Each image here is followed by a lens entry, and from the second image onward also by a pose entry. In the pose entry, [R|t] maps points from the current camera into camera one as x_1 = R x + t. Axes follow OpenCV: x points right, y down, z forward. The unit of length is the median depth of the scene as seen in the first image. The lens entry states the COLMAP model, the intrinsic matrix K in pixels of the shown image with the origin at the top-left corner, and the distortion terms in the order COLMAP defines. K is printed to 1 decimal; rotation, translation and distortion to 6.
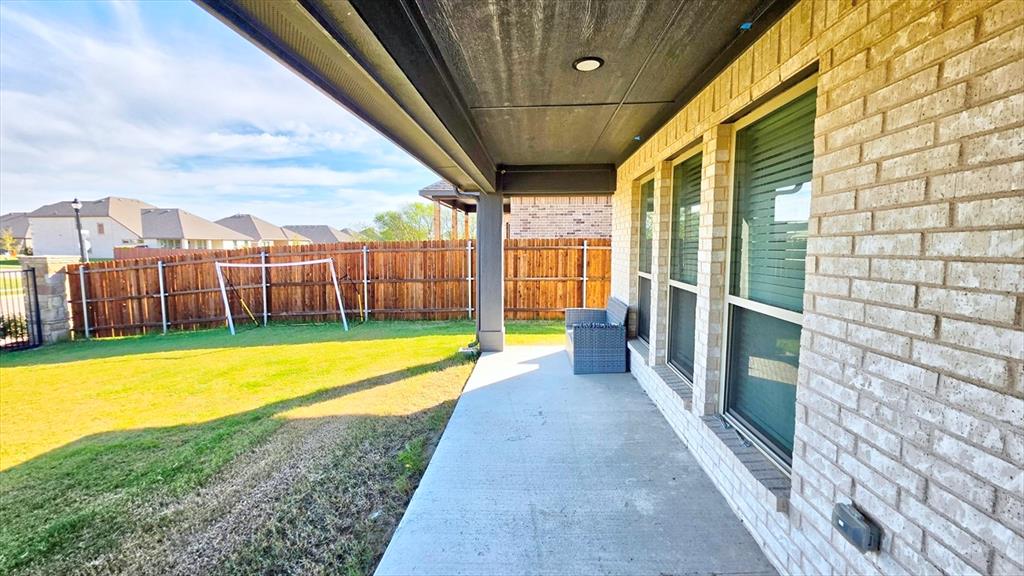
lens RADIAL K [[409.5, 0, 513.1], [0, 409.5, 284.4], [0, 0, 1]] dist [-0.000215, -0.000117]
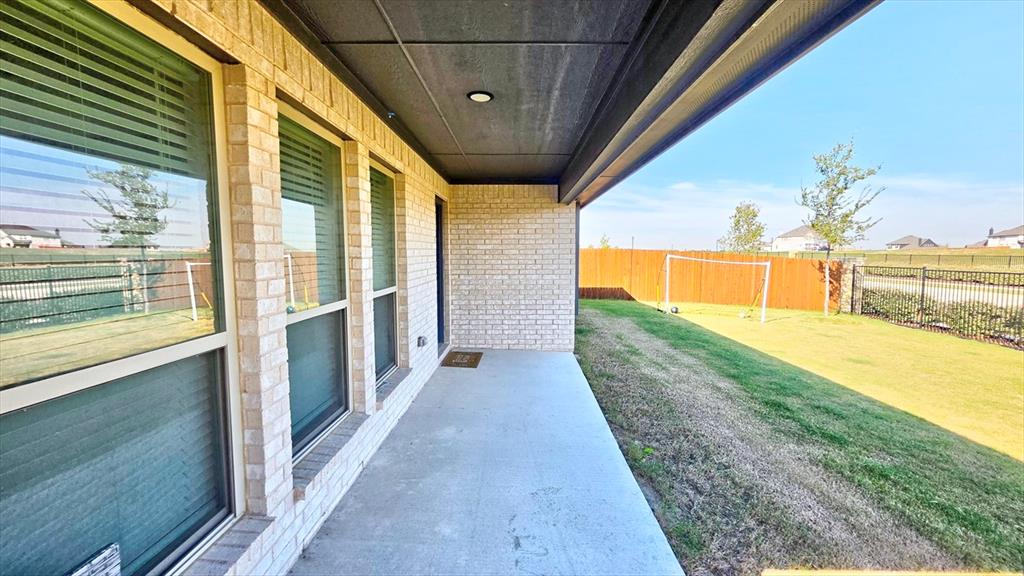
lens RADIAL K [[409.5, 0, 513.1], [0, 409.5, 284.4], [0, 0, 1]] dist [-0.000215, -0.000117]
pose [[-0.999270, 0.004174, -0.037975, 0.116290], [-0.002390, 0.985236, 0.171184, -0.177956], [0.038129, 0.171150, -0.984507, 1.877957]]
